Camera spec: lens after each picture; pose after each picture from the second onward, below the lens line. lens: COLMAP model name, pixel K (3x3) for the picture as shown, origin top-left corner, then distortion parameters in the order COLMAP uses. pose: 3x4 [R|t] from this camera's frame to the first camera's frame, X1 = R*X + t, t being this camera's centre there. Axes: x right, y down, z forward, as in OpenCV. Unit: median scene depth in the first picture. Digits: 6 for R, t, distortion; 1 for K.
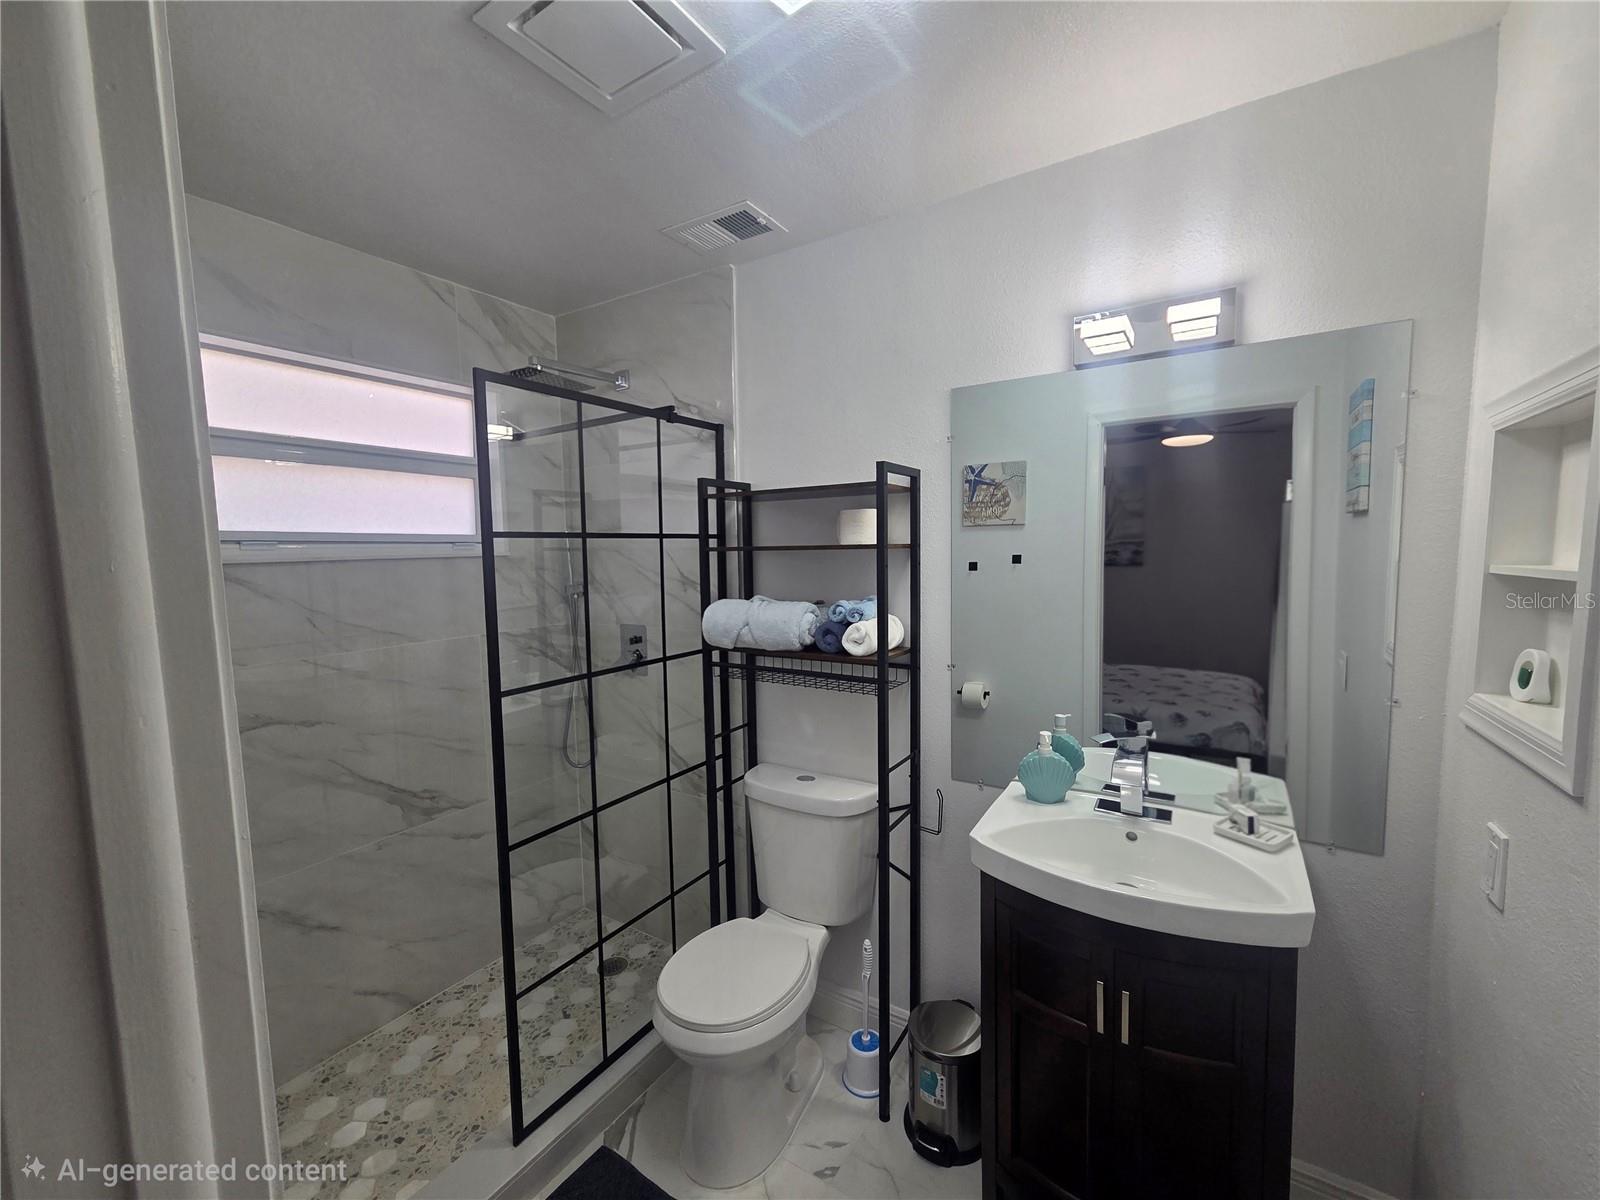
lens RADIAL K [[655.8, 0, 799.0], [0, 655.8, 602.7], [0, 0, 1]] dist [0.006263, -0.001771]
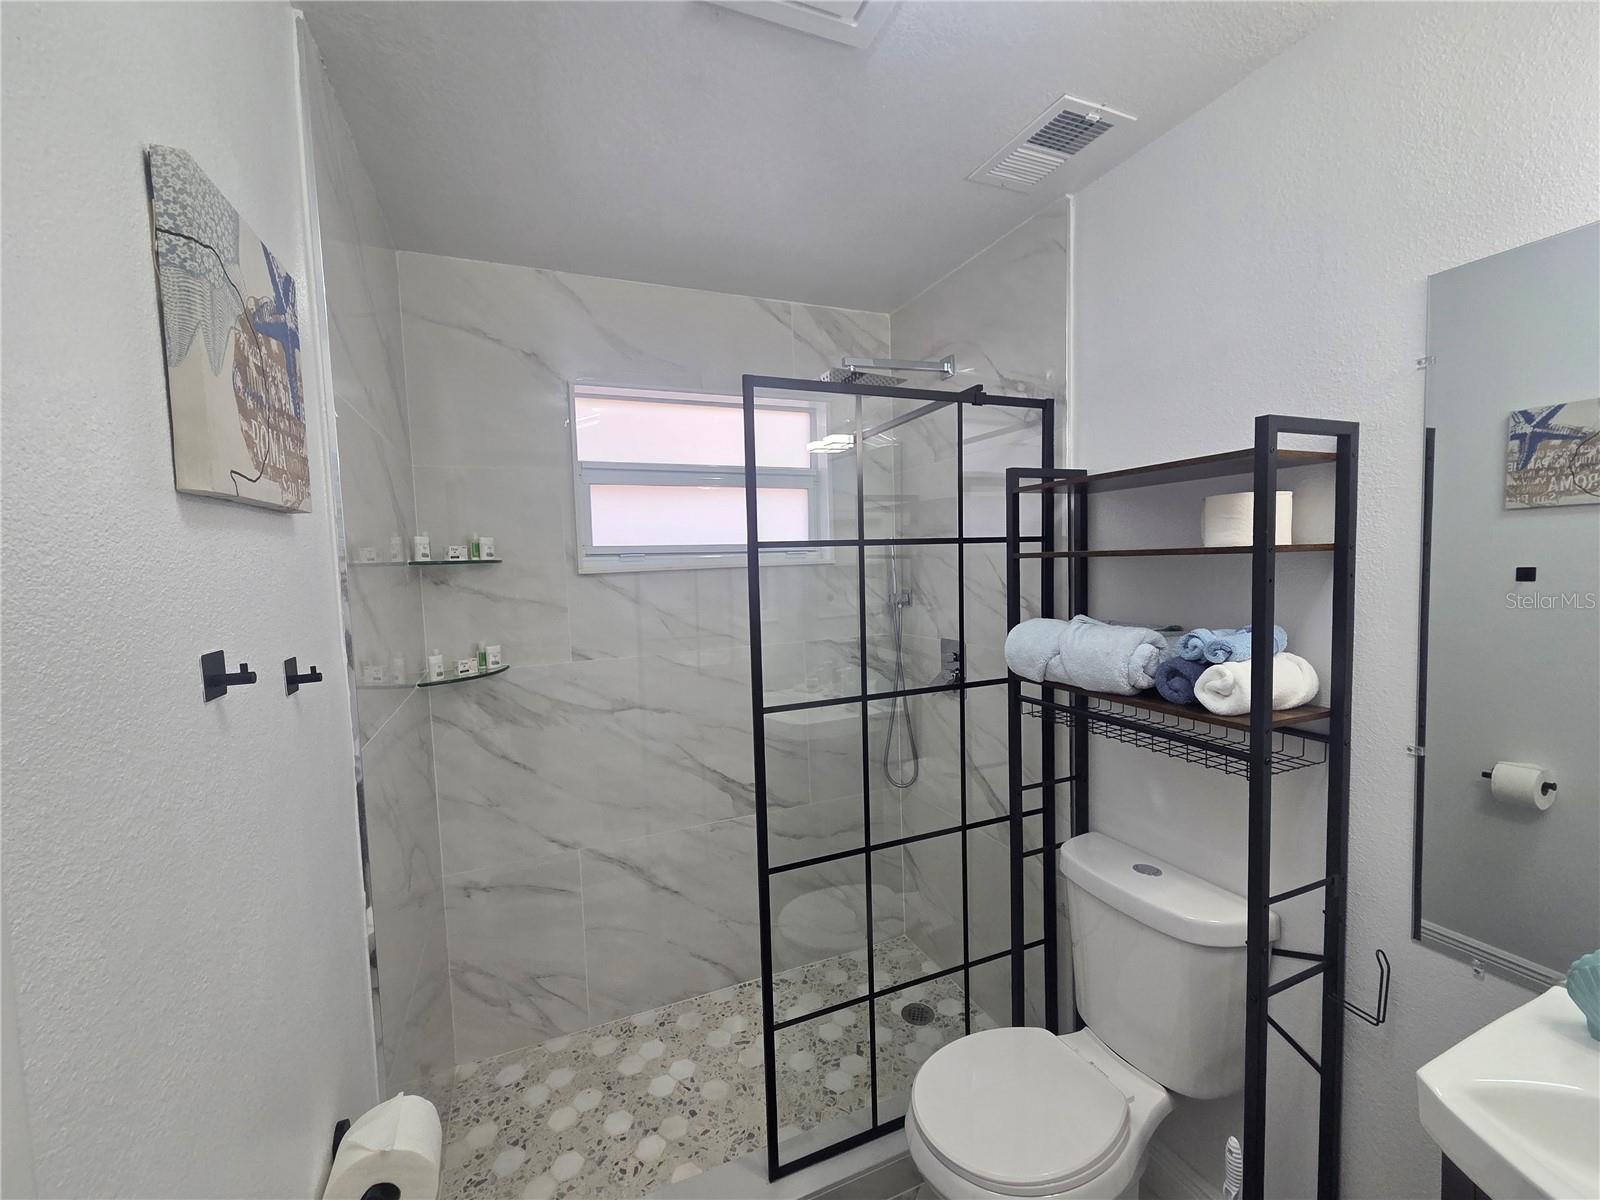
lens RADIAL K [[655.8, 0, 799.2], [0, 655.8, 602.5], [0, 0, 1]] dist [0.006263, -0.001771]
pose [[0.820742, 0.028789, -0.570574, 0.108153], [-0.031235, 0.999497, 0.005500, -0.020779], [0.570445, 0.013308, 0.821228, 0.191984]]
